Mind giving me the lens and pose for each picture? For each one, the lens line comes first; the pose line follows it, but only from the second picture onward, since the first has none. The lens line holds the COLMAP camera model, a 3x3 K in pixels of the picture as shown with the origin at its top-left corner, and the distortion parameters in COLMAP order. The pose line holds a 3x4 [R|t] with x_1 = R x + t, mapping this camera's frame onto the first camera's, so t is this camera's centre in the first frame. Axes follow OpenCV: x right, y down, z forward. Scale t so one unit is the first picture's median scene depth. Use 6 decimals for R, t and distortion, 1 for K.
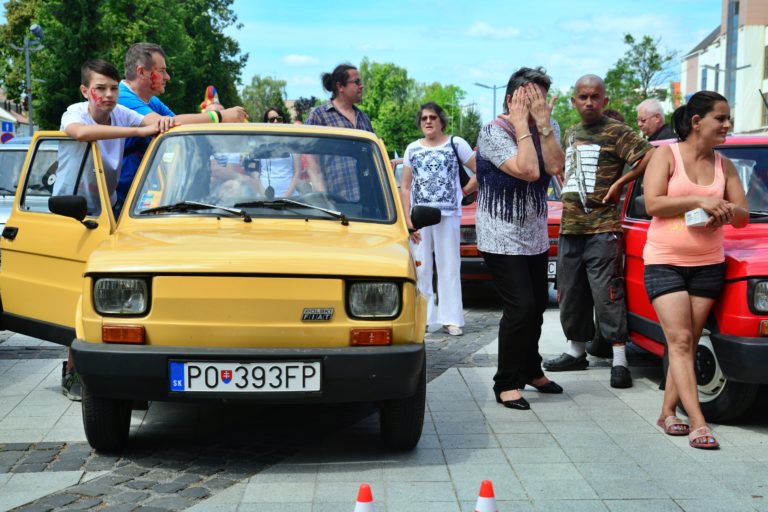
lens RADIAL K [[1024.7, 0, 385.0], [0, 1024.7, 281.5], [0, 0, 1]] dist [0.078548, -0.014008]
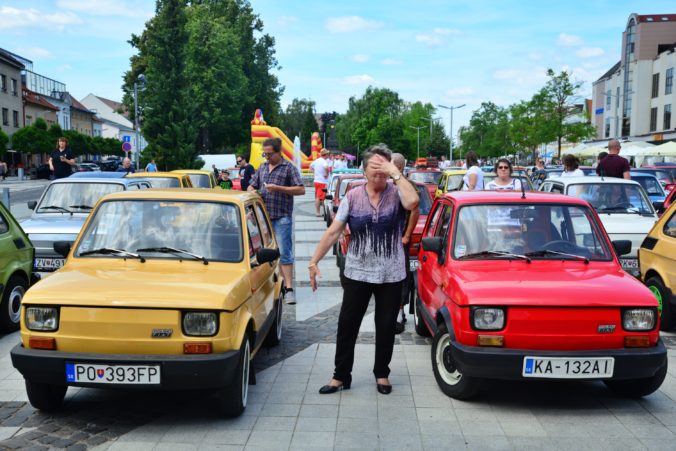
lens RADIAL K [[707.8, 0, 306.6], [0, 707.8, 225.5], [0, 0, 1]] dist [0.006834, 0.020077]
pose [[0.992864, 0.007265, -0.119034, 0.274778], [-0.008832, 0.999881, -0.012642, -0.117791], [0.118928, 0.013603, 0.992810, -0.037270]]
